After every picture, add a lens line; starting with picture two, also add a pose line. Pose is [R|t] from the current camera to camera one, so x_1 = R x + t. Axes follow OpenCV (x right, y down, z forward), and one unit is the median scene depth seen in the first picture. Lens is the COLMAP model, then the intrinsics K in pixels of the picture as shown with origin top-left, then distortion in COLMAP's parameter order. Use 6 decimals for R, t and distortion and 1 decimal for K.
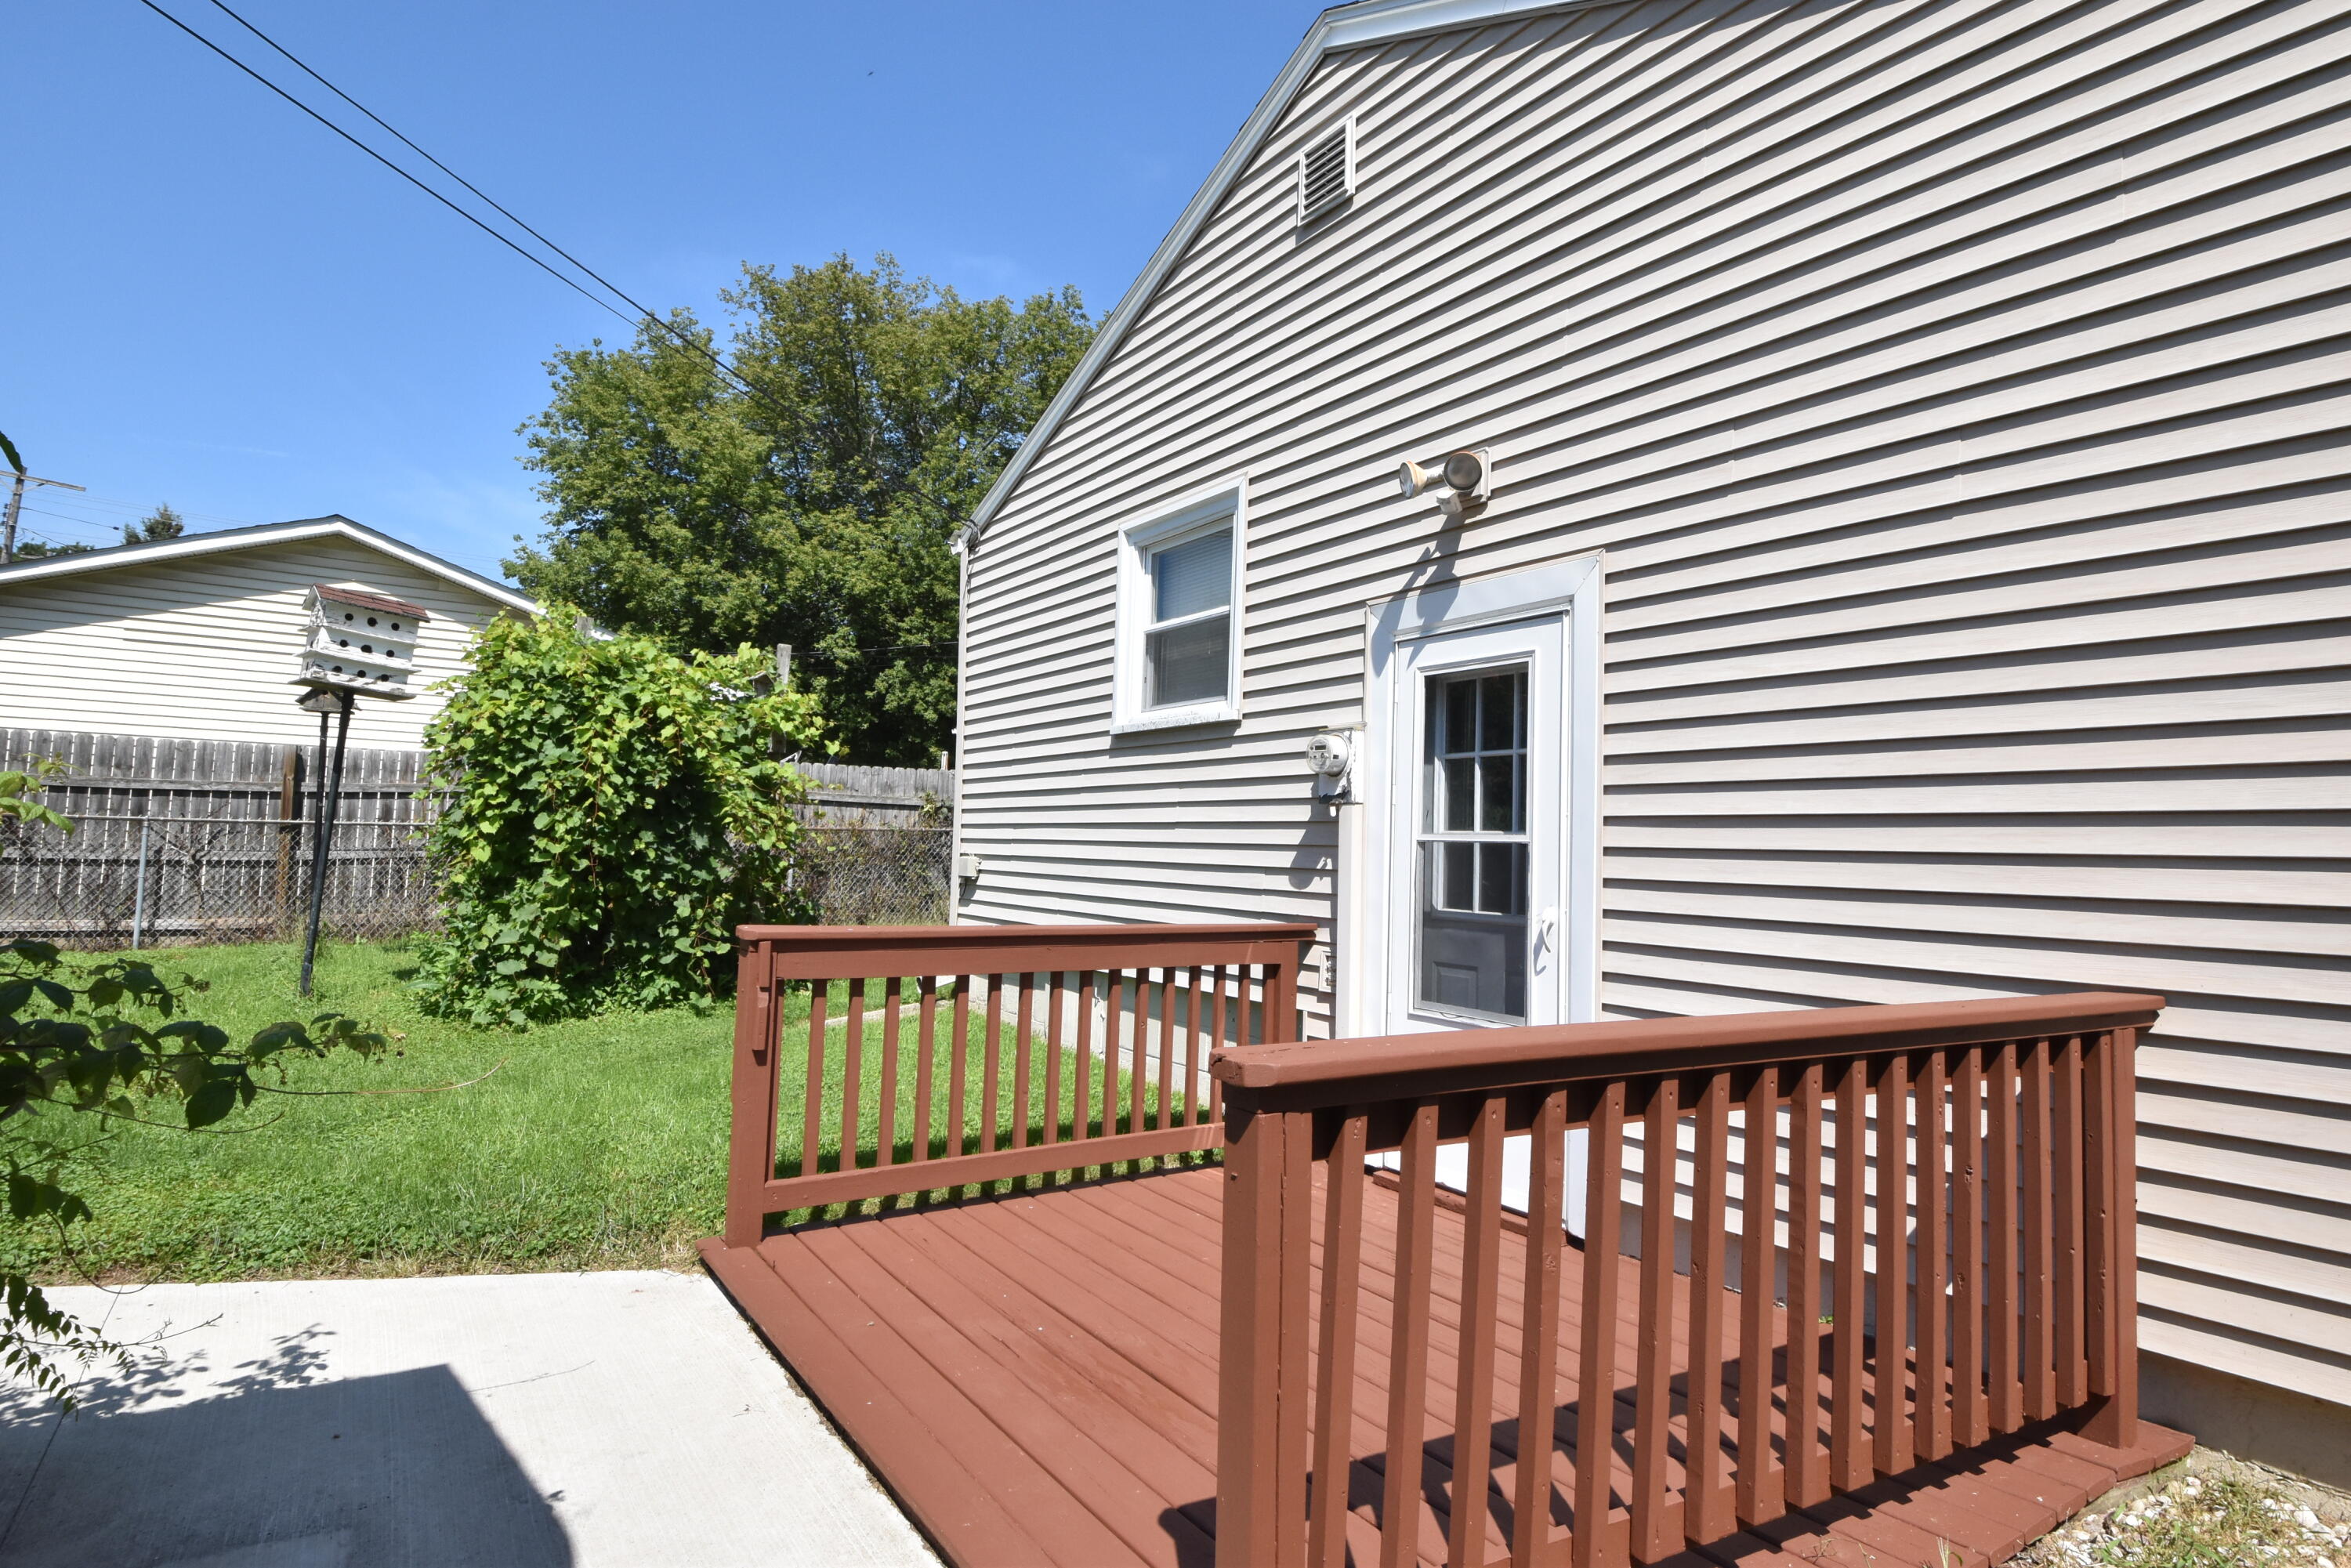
lens RADIAL K [[1196.1, 0, 1175.5], [0, 1196.1, 784.0], [0, 0, 1]] dist [-0.001846, -0.000752]
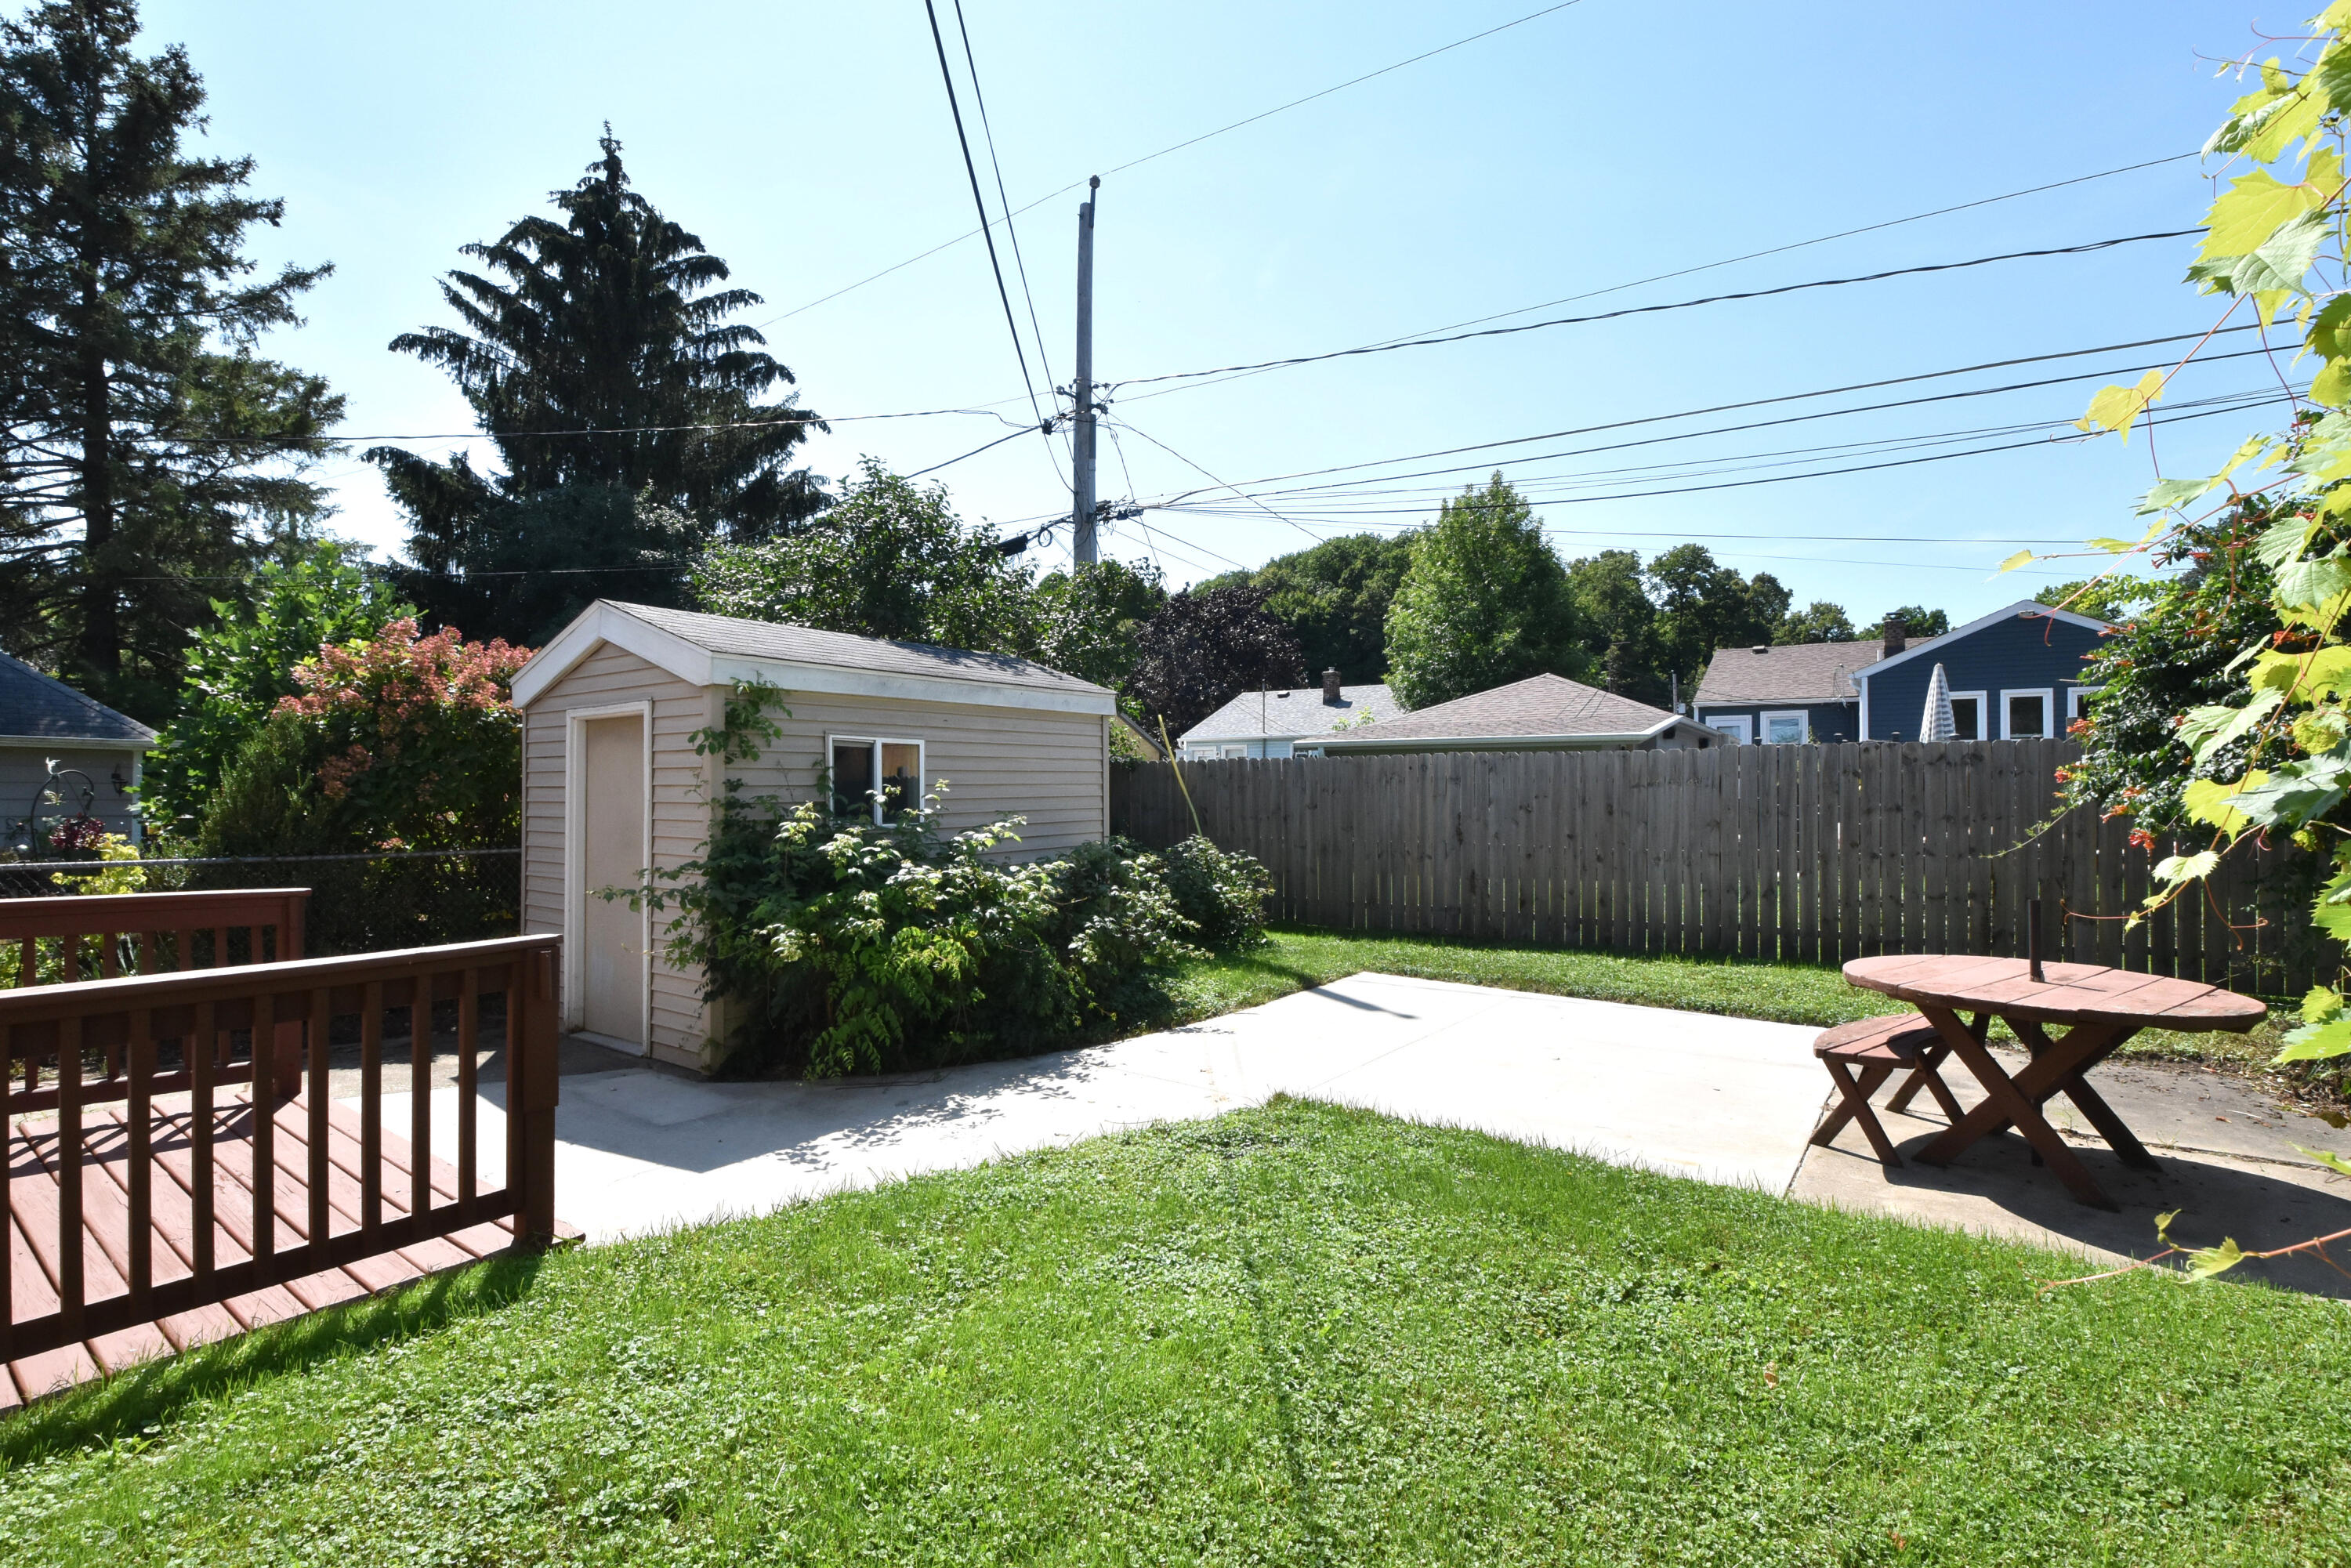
lens RADIAL K [[1025.7, 0, 1166.2], [0, 1025.7, 776.1], [0, 0, 1]] dist [0.002471, -0.026872]
pose [[-0.940556, -0.040246, -0.337246, -0.446778], [-0.014066, 0.996718, -0.079716, 0.035921], [0.339348, -0.070234, -0.938035, 1.605905]]
